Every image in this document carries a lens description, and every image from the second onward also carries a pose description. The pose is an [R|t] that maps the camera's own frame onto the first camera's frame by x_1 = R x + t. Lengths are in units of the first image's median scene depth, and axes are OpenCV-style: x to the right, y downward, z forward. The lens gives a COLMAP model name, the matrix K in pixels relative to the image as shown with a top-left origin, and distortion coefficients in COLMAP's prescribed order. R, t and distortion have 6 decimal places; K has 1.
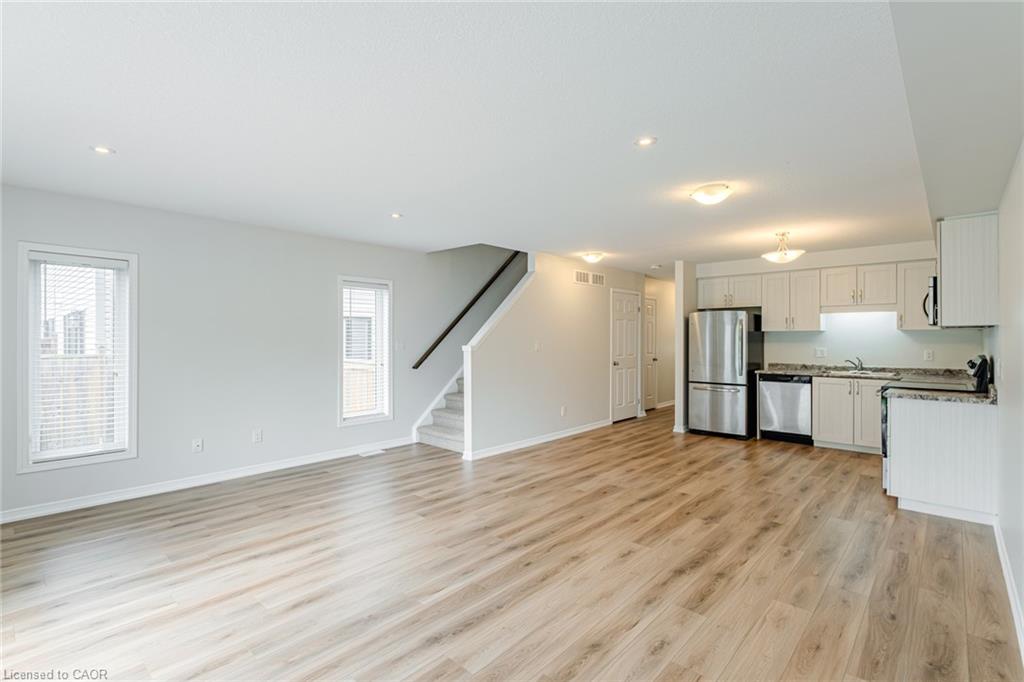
lens RADIAL K [[485.0, 0, 513.2], [0, 485.0, 337.6], [0, 0, 1]] dist [0.006880, -0.004116]
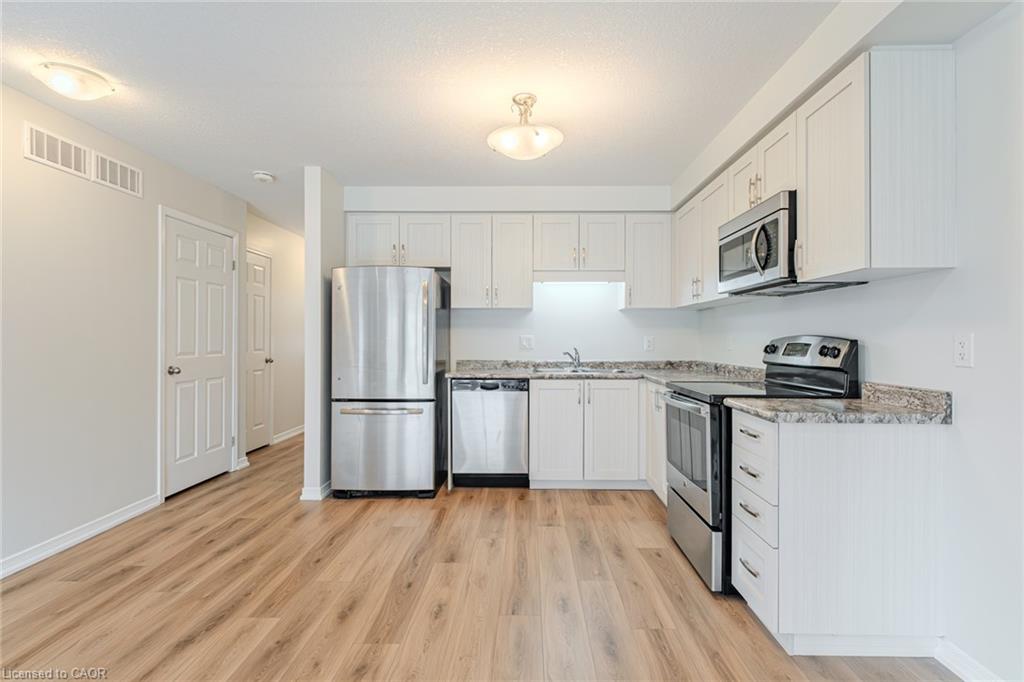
lens RADIAL K [[504.9, 0, 520.7], [0, 504.9, 337.1], [0, 0, 1]] dist [0.003647, -0.002381]
pose [[0.746140, 0.002491, 0.665785, 0.181727], [-0.000736, 0.999995, -0.002916, 0.029194], [-0.665789, 0.001685, 0.746138, 0.549700]]
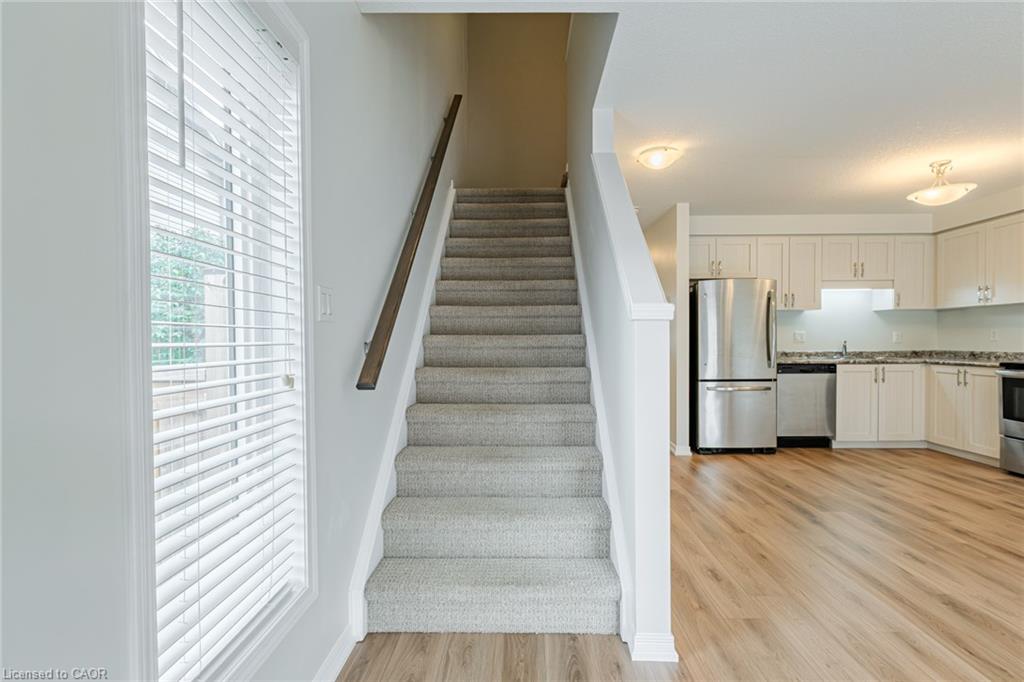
lens RADIAL K [[485.0, 0, 513.9], [0, 485.0, 350.5], [0, 0, 1]] dist [0.006880, -0.004116]
pose [[0.745297, -0.020034, 0.666432, -0.362451], [0.006434, 0.999718, 0.022858, 0.036405], [-0.666702, -0.012748, 0.745215, 0.793128]]
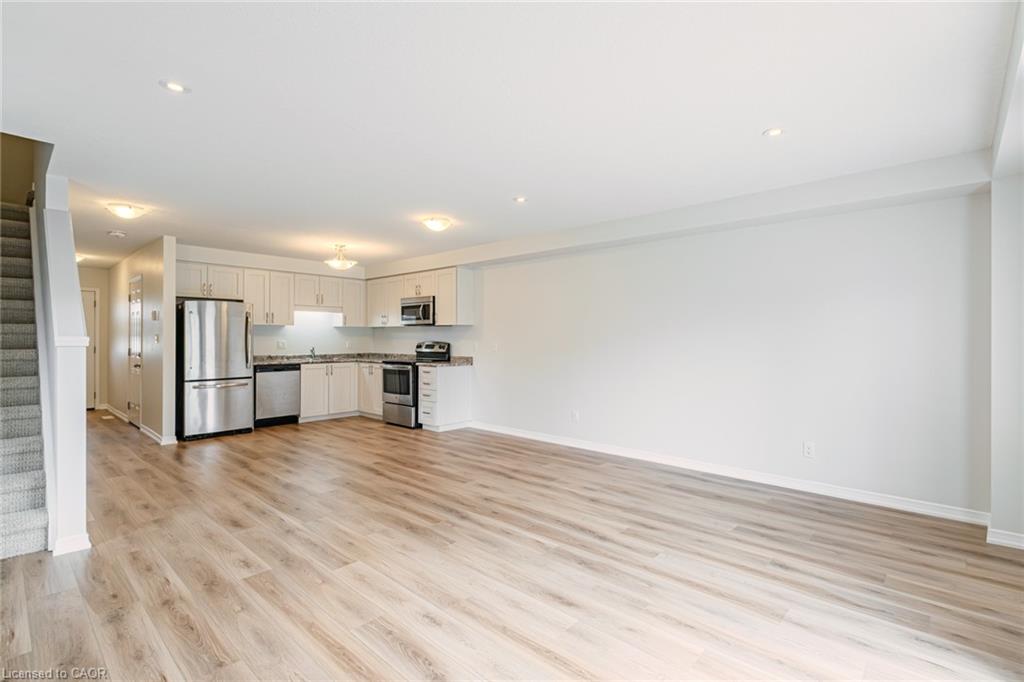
lens RADIAL K [[485.0, 0, 531.6], [0, 485.0, 334.2], [0, 0, 1]] dist [0.006880, -0.004116]
pose [[-0.021733, 0.005566, 0.999748, -0.620459], [-0.002591, 0.999981, -0.005623, 0.012807], [-0.999760, -0.002713, -0.021718, 0.486506]]
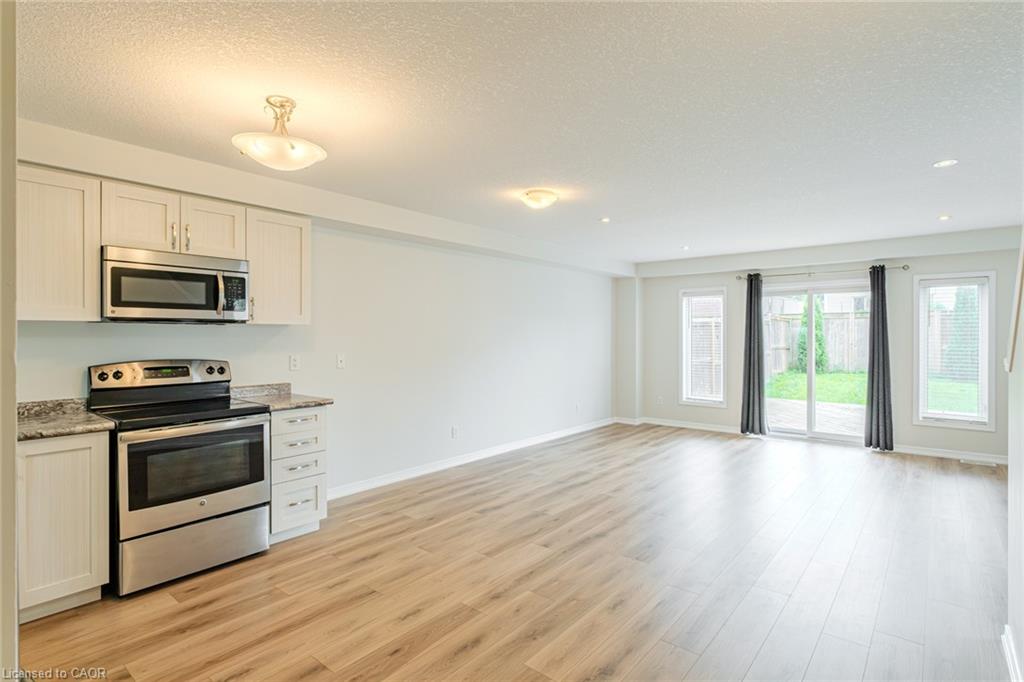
lens RADIAL K [[504.9, 0, 530.2], [0, 504.9, 335.1], [0, 0, 1]] dist [0.003647, -0.002381]
pose [[-0.997101, 0.000224, -0.076085, 0.325079], [0.000361, 0.999998, -0.001791, -0.001250], [0.076084, -0.001814, -0.997100, 1.328818]]
